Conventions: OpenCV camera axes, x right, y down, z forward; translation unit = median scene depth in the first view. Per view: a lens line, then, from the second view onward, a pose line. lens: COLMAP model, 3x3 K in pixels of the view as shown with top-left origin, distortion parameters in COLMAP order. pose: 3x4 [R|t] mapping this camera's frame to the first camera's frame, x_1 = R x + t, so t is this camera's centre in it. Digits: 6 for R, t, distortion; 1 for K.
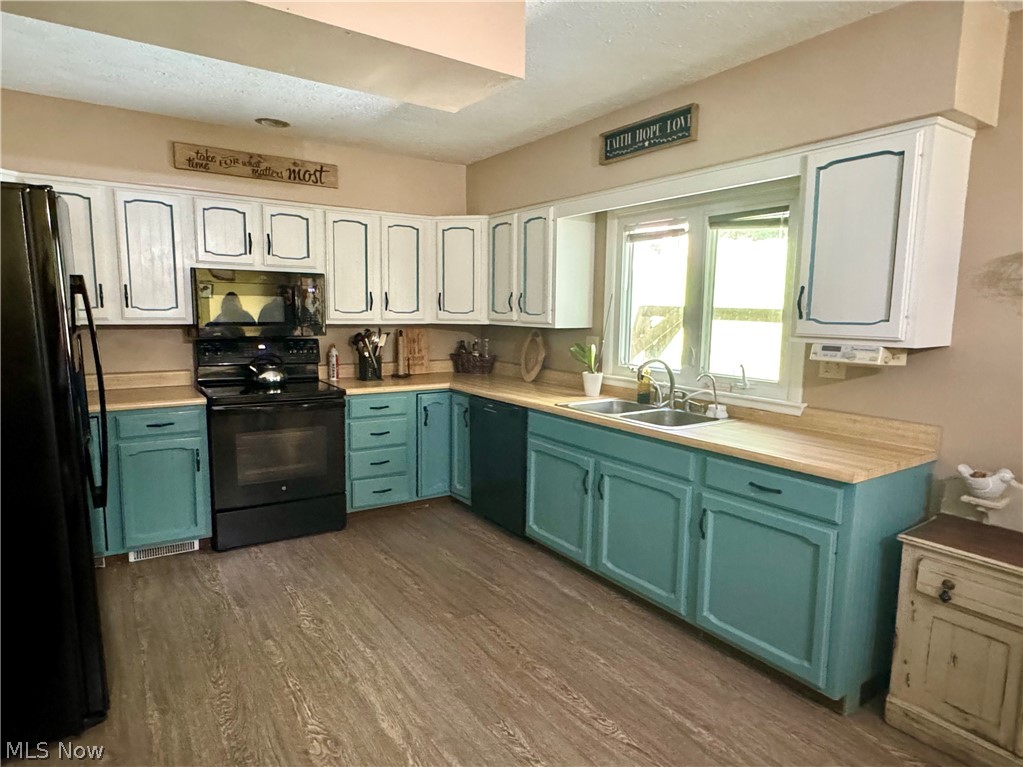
lens RADIAL K [[613.7, 0, 508.9], [0, 613.7, 388.7], [0, 0, 1]] dist [0.003375, 0.000192]
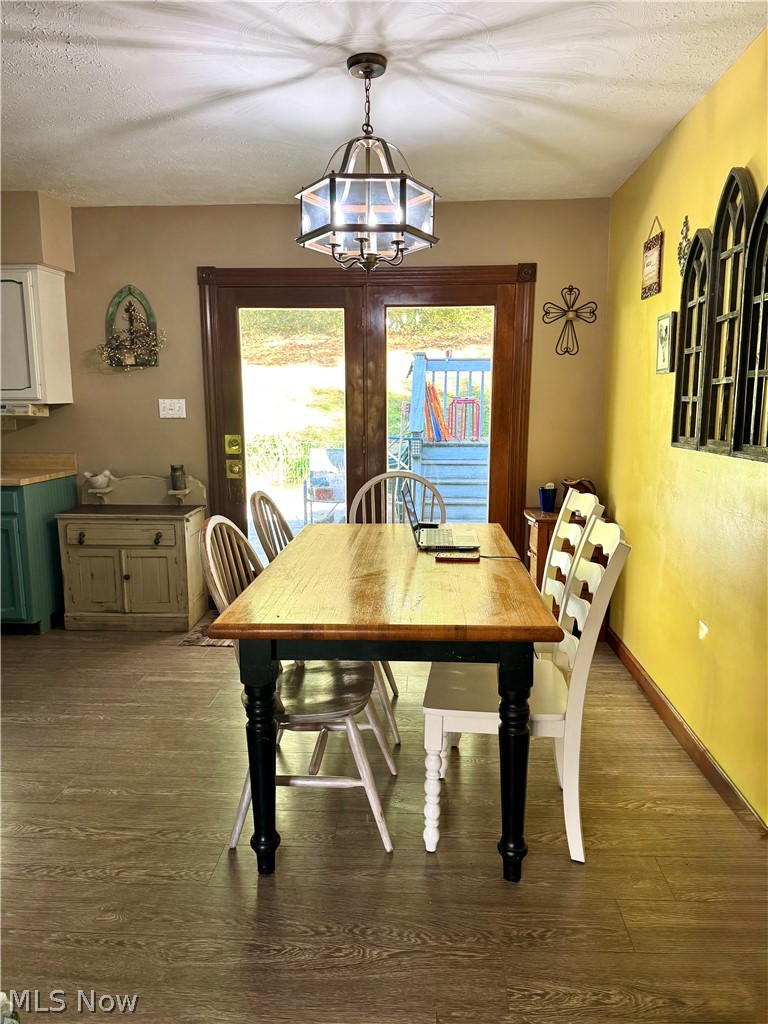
lens RADIAL K [[716.5, 0, 384.3], [0, 716.5, 512.3], [0, 0, 1]] dist [-0.003566, -0.000594]
pose [[0.603521, -0.145848, 0.783895, -0.348760], [0.103854, 0.989132, 0.104076, 0.117280], [-0.790555, 0.018599, 0.612108, -0.894479]]
